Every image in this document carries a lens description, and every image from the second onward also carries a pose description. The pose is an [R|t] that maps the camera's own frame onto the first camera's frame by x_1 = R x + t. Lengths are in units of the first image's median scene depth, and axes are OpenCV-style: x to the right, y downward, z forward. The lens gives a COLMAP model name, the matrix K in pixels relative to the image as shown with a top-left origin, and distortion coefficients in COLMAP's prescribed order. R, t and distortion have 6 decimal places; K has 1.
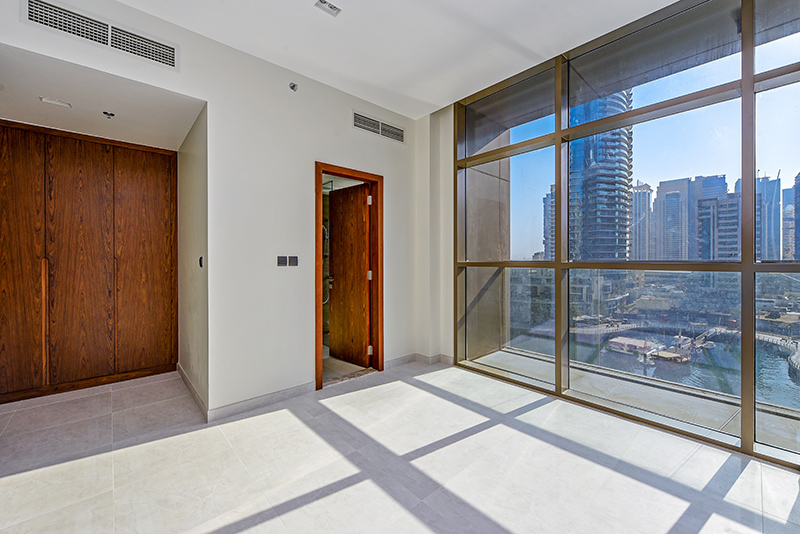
lens RADIAL K [[312.7, 0, 397.8], [0, 312.7, 259.1], [0, 0, 1]] dist [-0.000522, -0.000063]
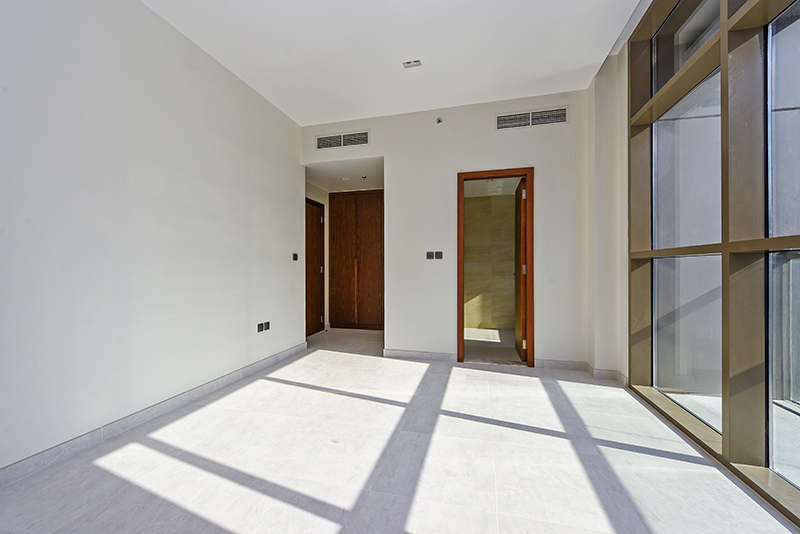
lens RADIAL K [[313.5, 0, 400.0], [0, 313.5, 267.0], [0, 0, 1]] dist [0.000405, 0.000079]
pose [[0.560742, -0.001764, -0.827989, 0.614918], [0.001813, 0.999998, -0.000902, 0.052556], [0.827988, -0.000995, 0.560744, 0.130061]]
